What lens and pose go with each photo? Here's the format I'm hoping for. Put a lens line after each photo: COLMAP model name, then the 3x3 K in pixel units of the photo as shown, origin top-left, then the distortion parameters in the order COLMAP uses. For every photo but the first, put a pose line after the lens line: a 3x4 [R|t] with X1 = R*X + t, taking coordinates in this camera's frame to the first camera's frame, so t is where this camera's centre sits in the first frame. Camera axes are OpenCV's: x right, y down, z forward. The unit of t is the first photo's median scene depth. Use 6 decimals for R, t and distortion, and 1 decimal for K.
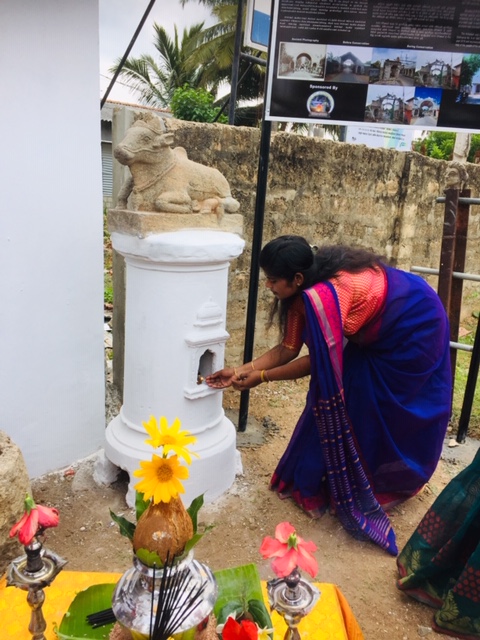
lens RADIAL K [[552.8, 0, 236.9], [0, 552.8, 321.5], [0, 0, 1]] dist [0.067815, -0.085148]
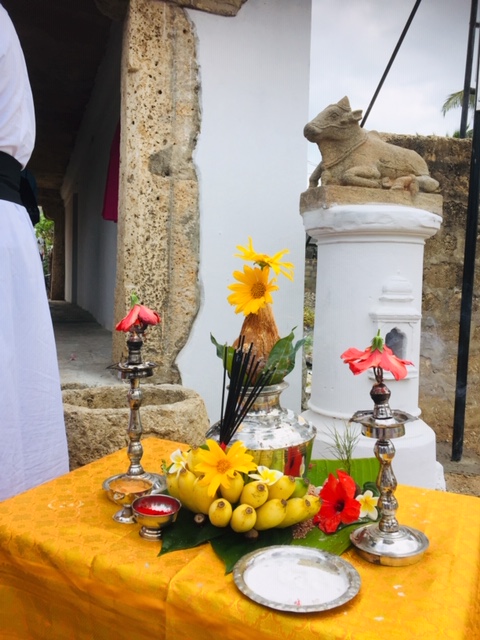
lens RADIAL K [[552.8, 0, 239.2], [0, 552.8, 327.4], [0, 0, 1]] dist [0.067815, -0.085148]
pose [[0.898771, -0.001487, -0.438416, 0.107788], [-0.079412, 0.982901, -0.166130, 0.200036], [0.431166, 0.184128, 0.883285, 0.049062]]
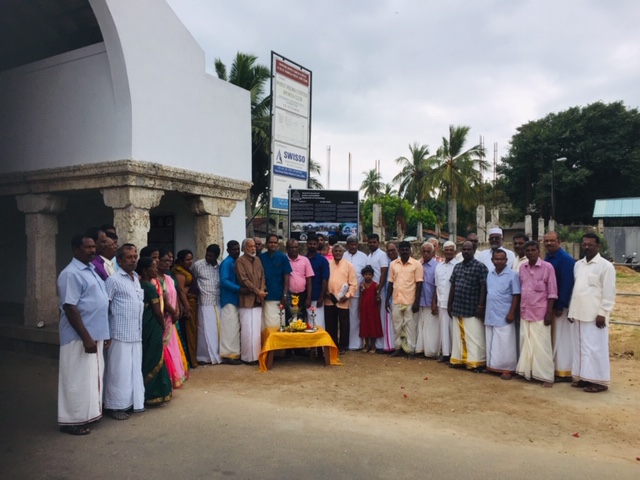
lens RADIAL K [[552.8, 0, 331.2], [0, 552.8, 234.4], [0, 0, 1]] dist [0.067815, -0.085148]
pose [[0.970557, -0.056824, 0.234072, -0.532712], [0.114015, 0.964394, -0.238633, 0.488043], [-0.212178, 0.258295, 0.942478, -2.510935]]
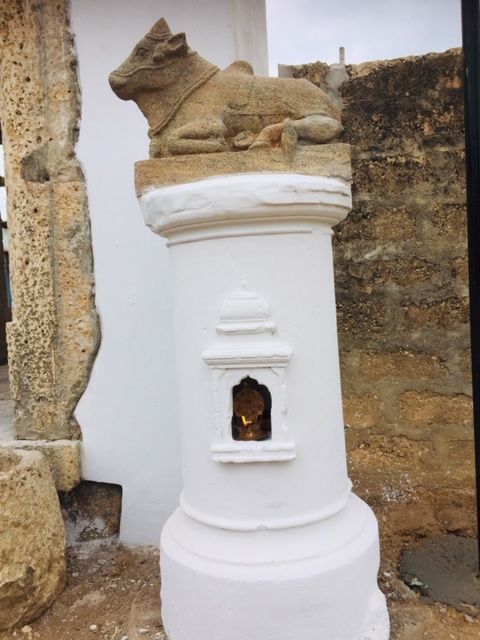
lens RADIAL K [[552.8, 0, 245.0], [0, 552.8, 325.2], [0, 0, 1]] dist [0.067815, -0.085148]
pose [[0.633378, -0.042560, -0.772671, 0.339531], [-0.092269, 0.987210, -0.130013, 0.063884], [0.768322, 0.153641, 0.621350, 0.561960]]
